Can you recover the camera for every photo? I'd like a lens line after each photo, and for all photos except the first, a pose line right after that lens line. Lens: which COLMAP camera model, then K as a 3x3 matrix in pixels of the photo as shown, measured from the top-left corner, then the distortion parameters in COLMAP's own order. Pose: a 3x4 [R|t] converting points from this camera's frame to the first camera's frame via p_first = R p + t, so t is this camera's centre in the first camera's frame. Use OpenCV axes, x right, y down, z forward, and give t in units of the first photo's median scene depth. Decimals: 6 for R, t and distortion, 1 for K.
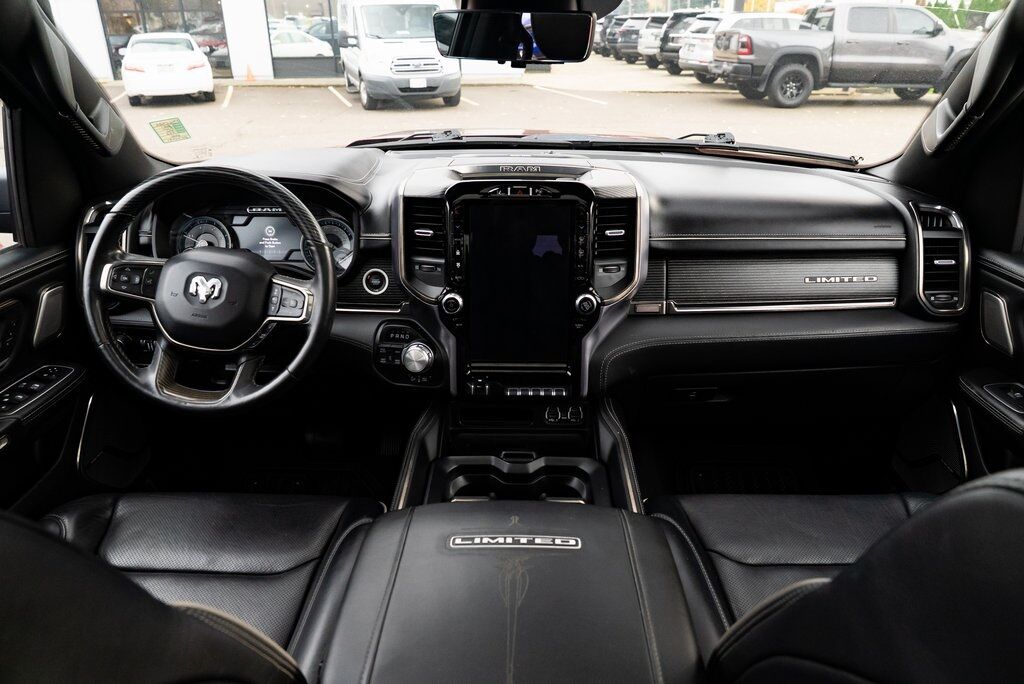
lens RADIAL K [[704.6, 0, 517.7], [0, 704.6, 341.1], [0, 0, 1]] dist [-0.030298, 0.012137]
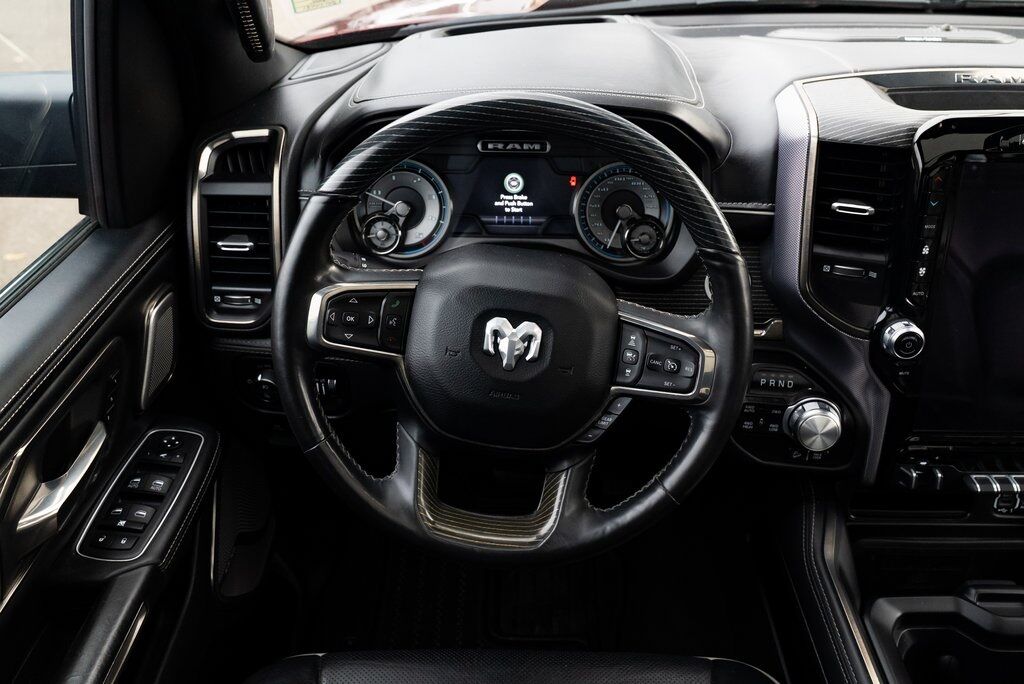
lens RADIAL K [[851.2, 0, 523.0], [0, 851.2, 347.5], [0, 0, 1]] dist [0.000769, -0.000661]
pose [[0.999969, -0.001466, 0.007735, -0.381249], [0.000150, 0.985880, 0.167455, -0.152851], [-0.007871, -0.167449, 0.985849, 0.317821]]
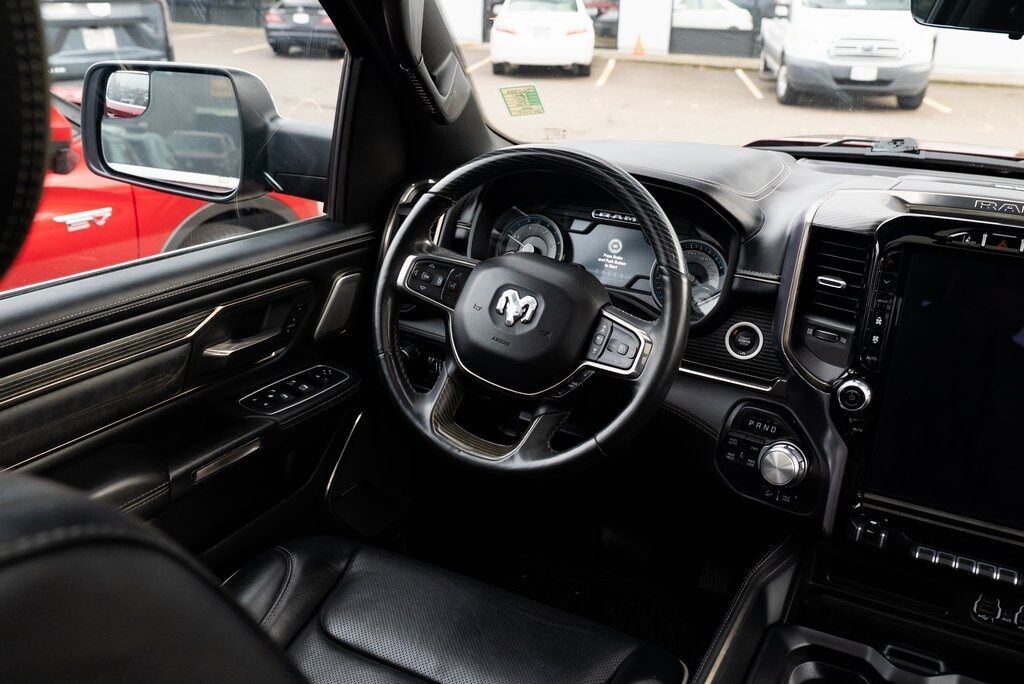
lens RADIAL K [[972.3, 0, 508.8], [0, 972.3, 342.0], [0, 0, 1]] dist [-0.004553, 0.000000]
pose [[0.889046, 0.186002, -0.418332, -0.009464], [-0.217755, 0.975572, -0.029011, -0.006022], [0.402717, 0.116886, 0.907831, 0.049505]]
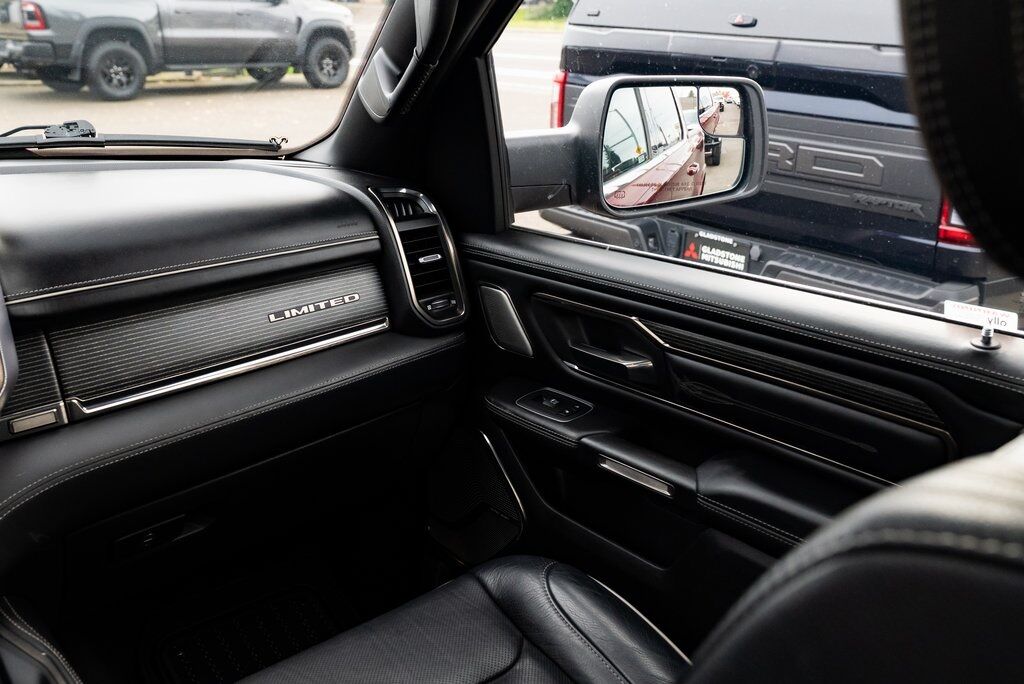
lens RADIAL K [[972.3, 0, 531.7], [0, 972.3, 341.1], [0, 0, 1]] dist [-0.004553, 0.000000]
pose [[0.733667, -0.214489, 0.644768, -0.012183], [0.265205, 0.964006, 0.018916, -0.016206], [-0.625618, 0.157118, 0.764144, 0.128391]]
